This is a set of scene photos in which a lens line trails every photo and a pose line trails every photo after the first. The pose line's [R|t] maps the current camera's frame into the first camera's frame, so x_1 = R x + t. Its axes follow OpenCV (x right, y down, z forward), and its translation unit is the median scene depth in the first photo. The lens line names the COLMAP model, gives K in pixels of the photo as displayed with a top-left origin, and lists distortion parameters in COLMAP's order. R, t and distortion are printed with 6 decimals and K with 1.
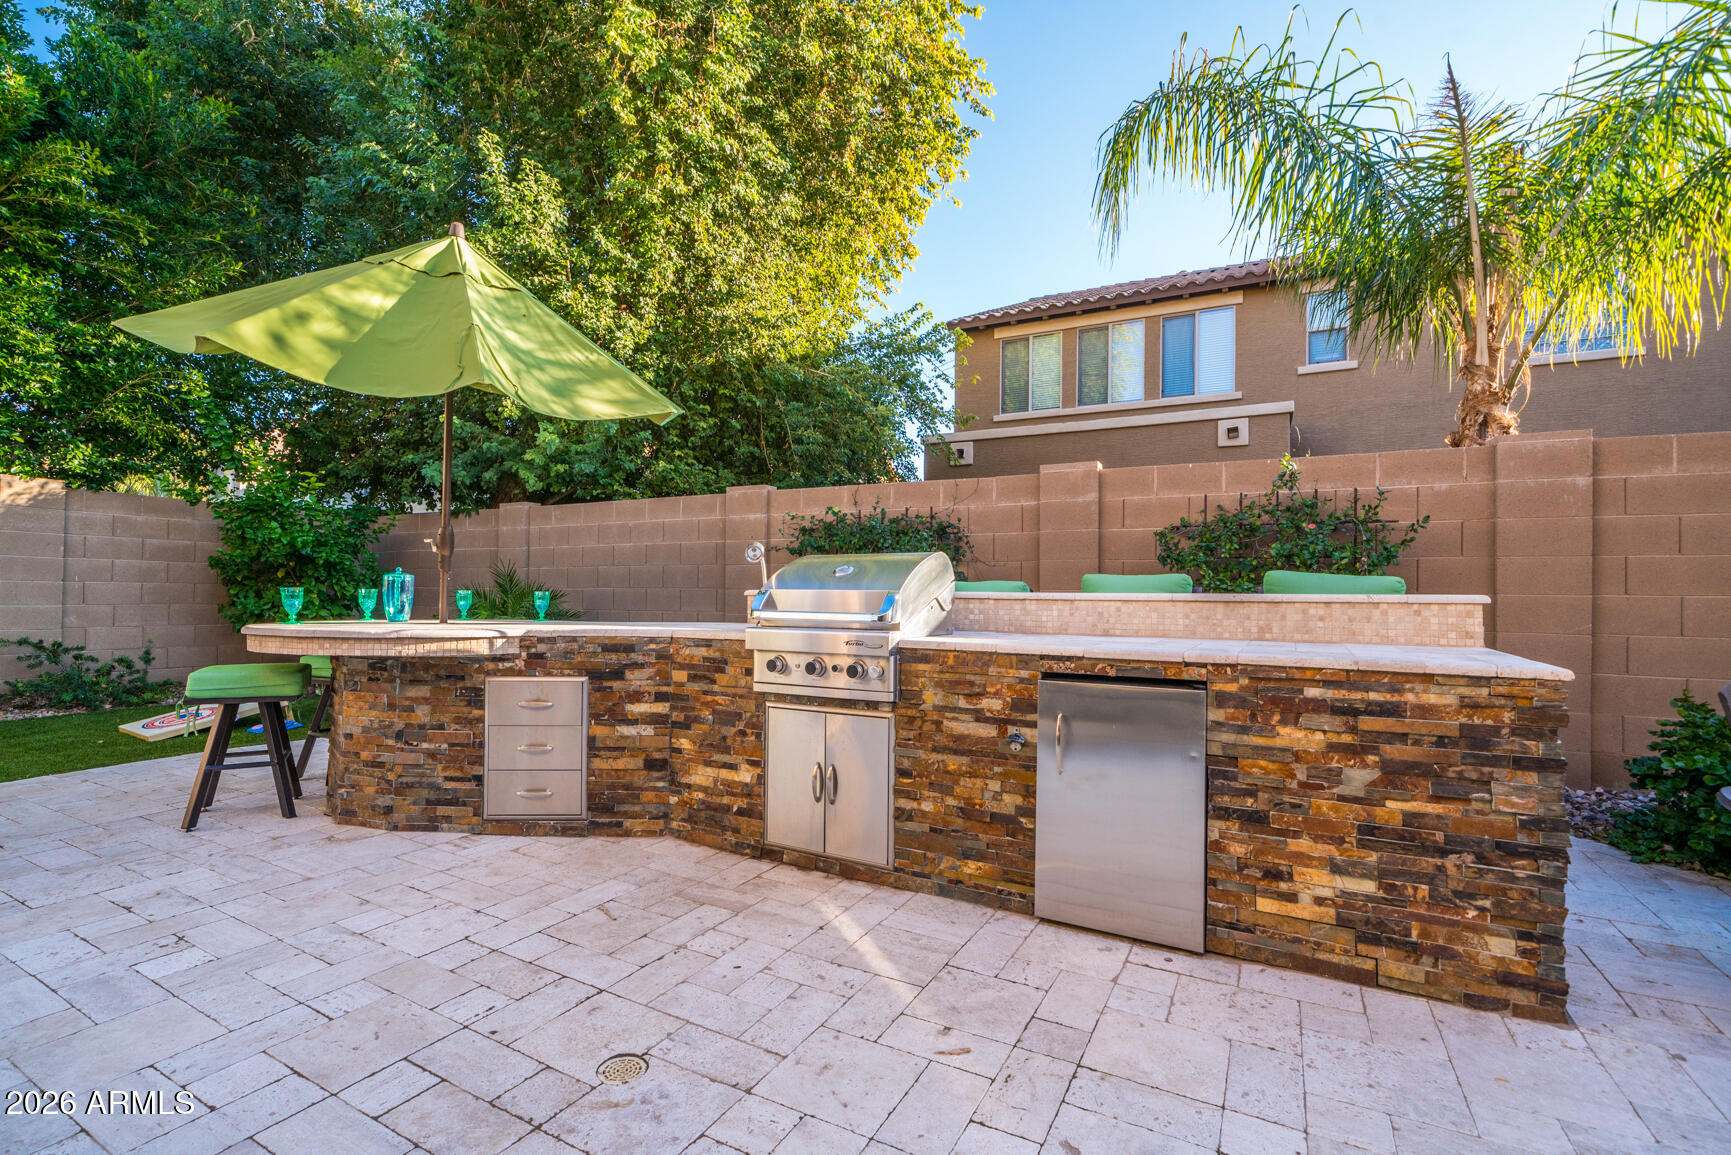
lens RADIAL K [[757.5, 0, 864.8], [0, 757.5, 583.9], [0, 0, 1]] dist [0.004324, 0.000042]
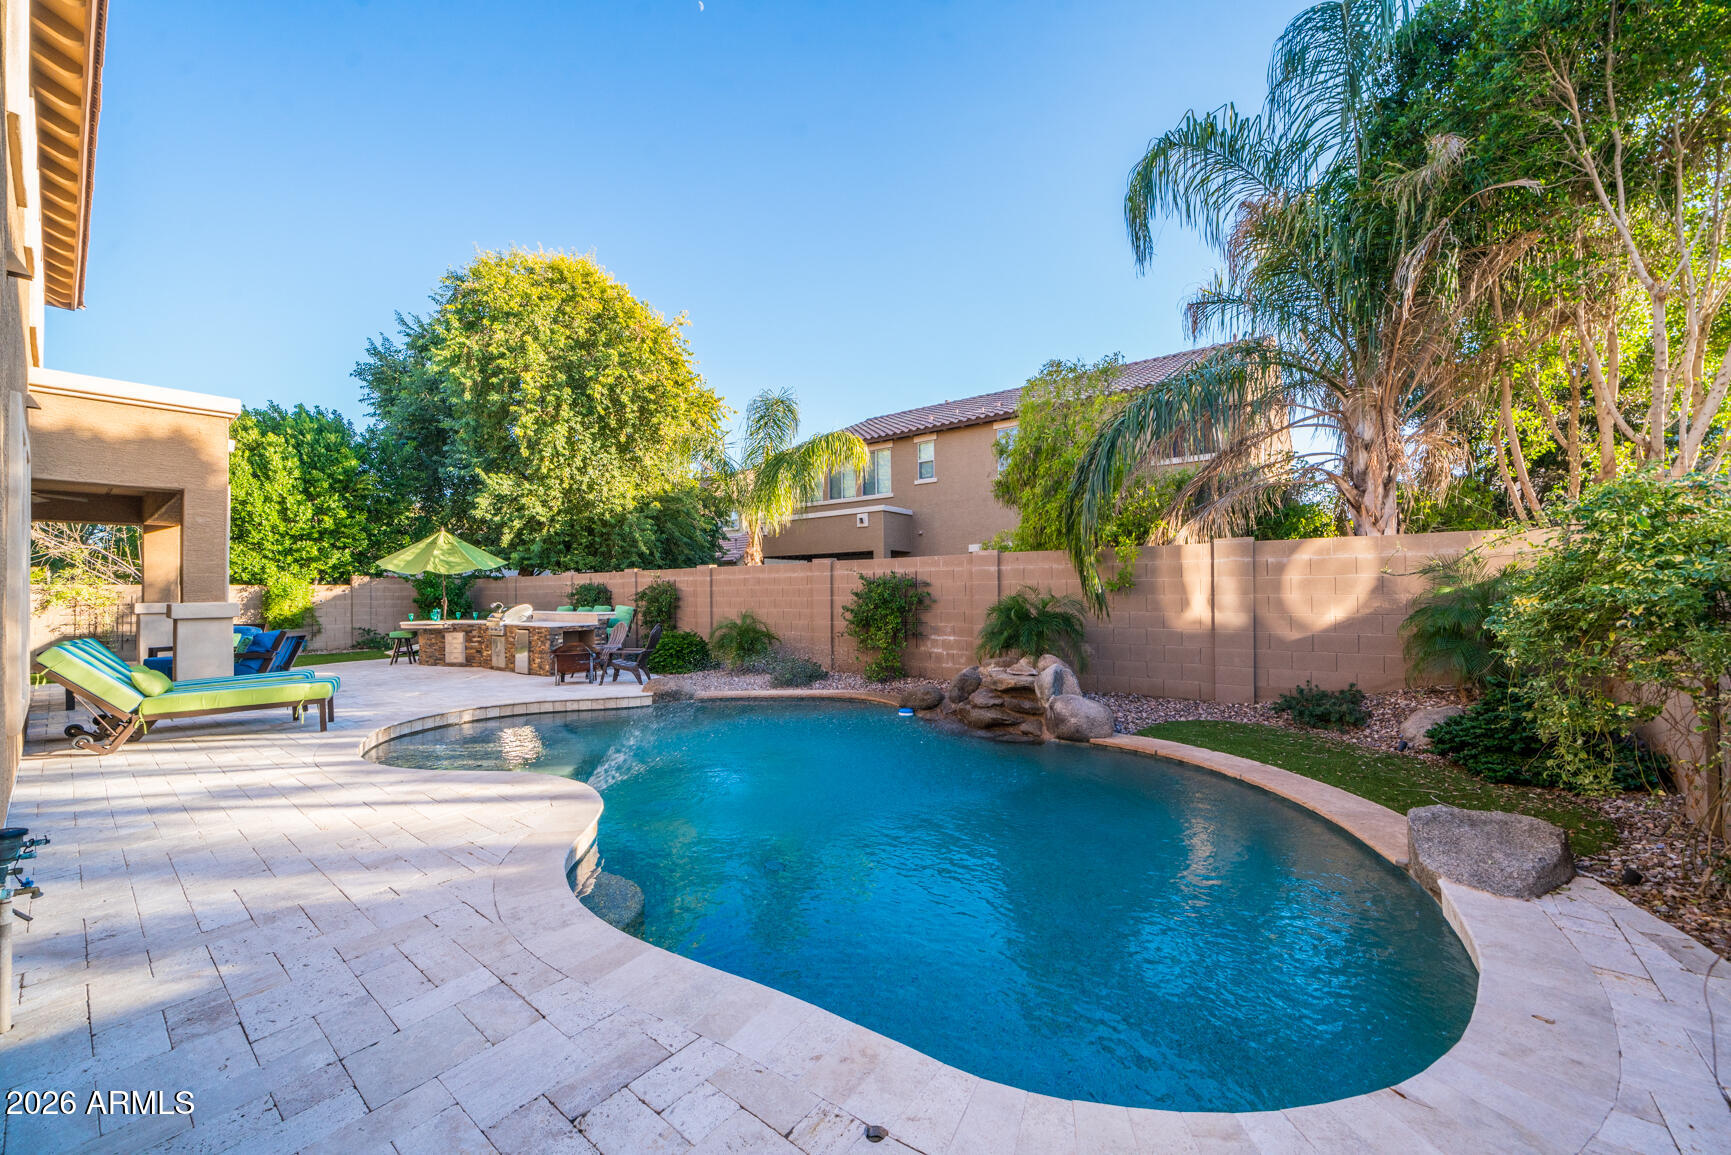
lens RADIAL K [[661.7, 0, 859.7], [0, 661.7, 585.3], [0, 0, 1]] dist [-0.002223, -0.000067]
pose [[0.982921, -0.023906, -0.182469, 2.837580], [0.025042, 0.999679, 0.003925, -0.122987], [0.182317, -0.008427, 0.983204, -2.599503]]
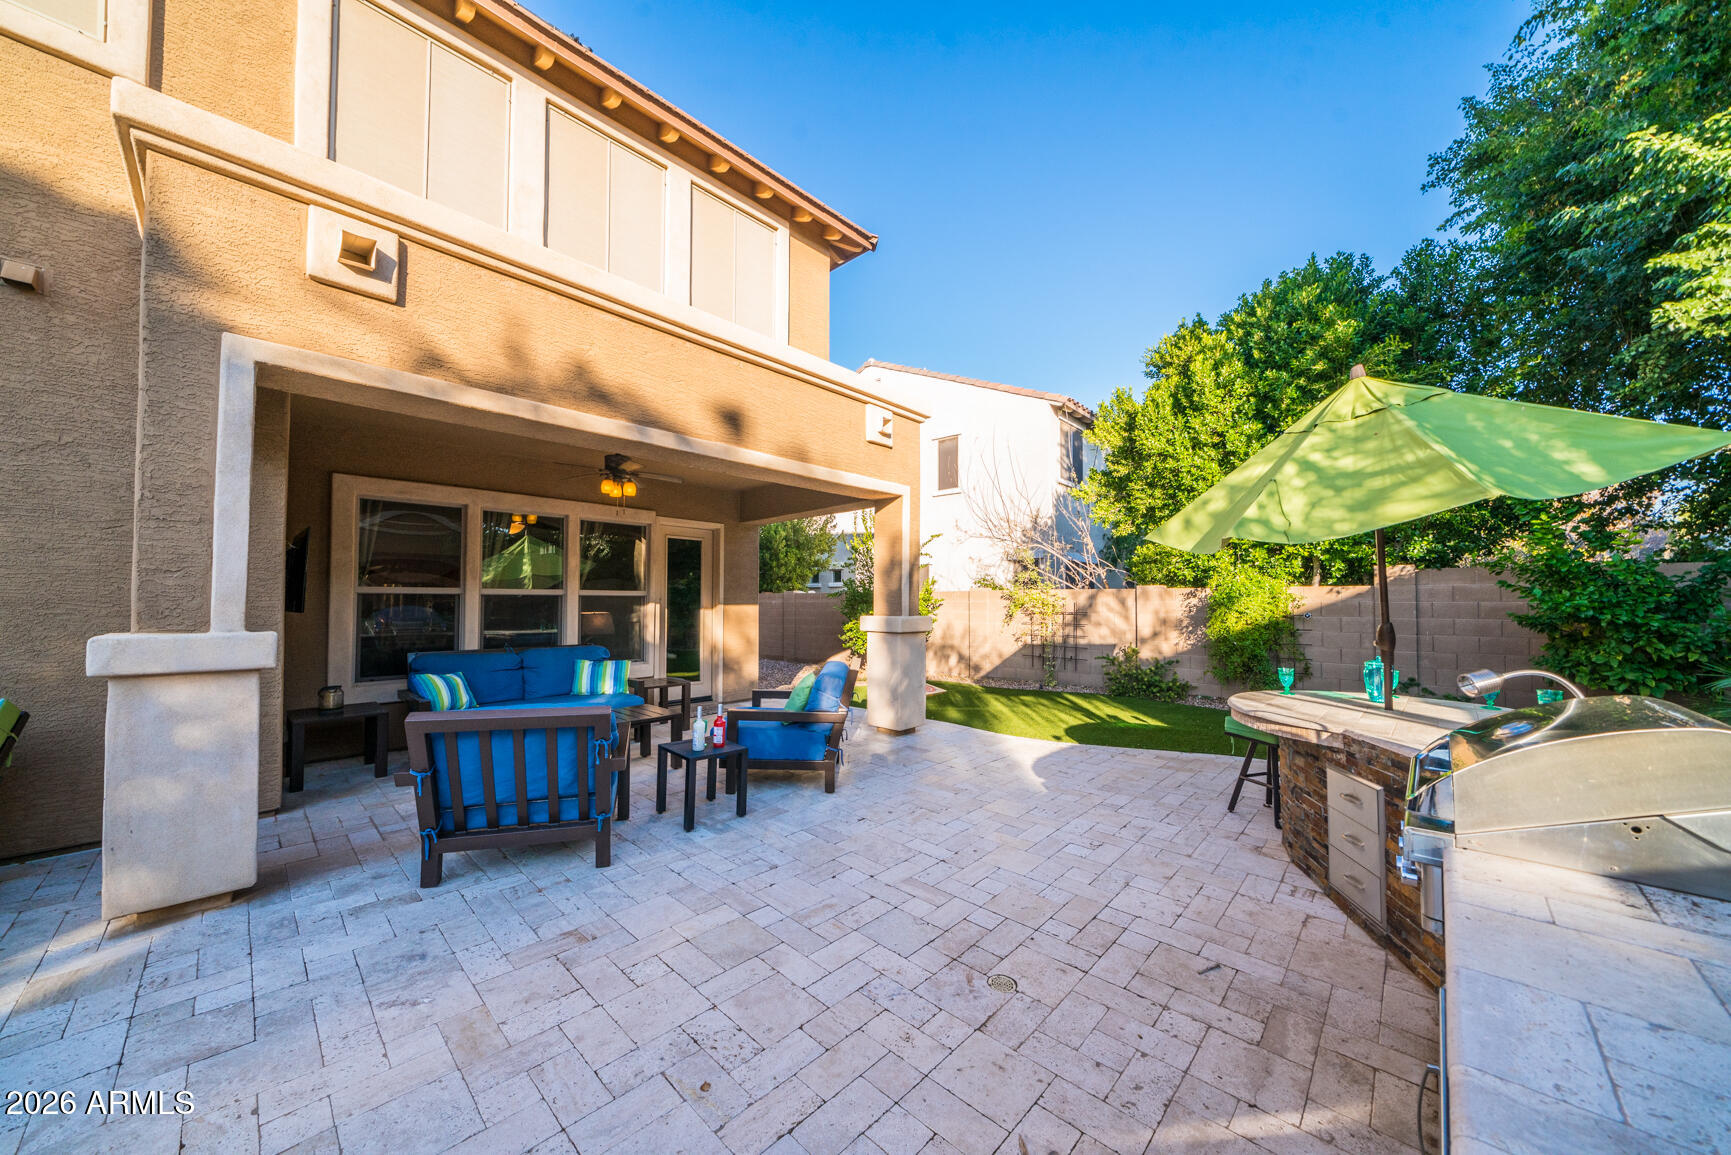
lens RADIAL K [[592.8, 0, 852.7], [0, 592.8, 585.9], [0, 0, 1]] dist [-0.000156, -0.000173]
pose [[-0.248878, -0.040555, -0.967685, 0.586803], [0.011695, 0.998924, -0.044872, -0.119376], [0.968464, -0.022484, -0.248136, 0.522663]]
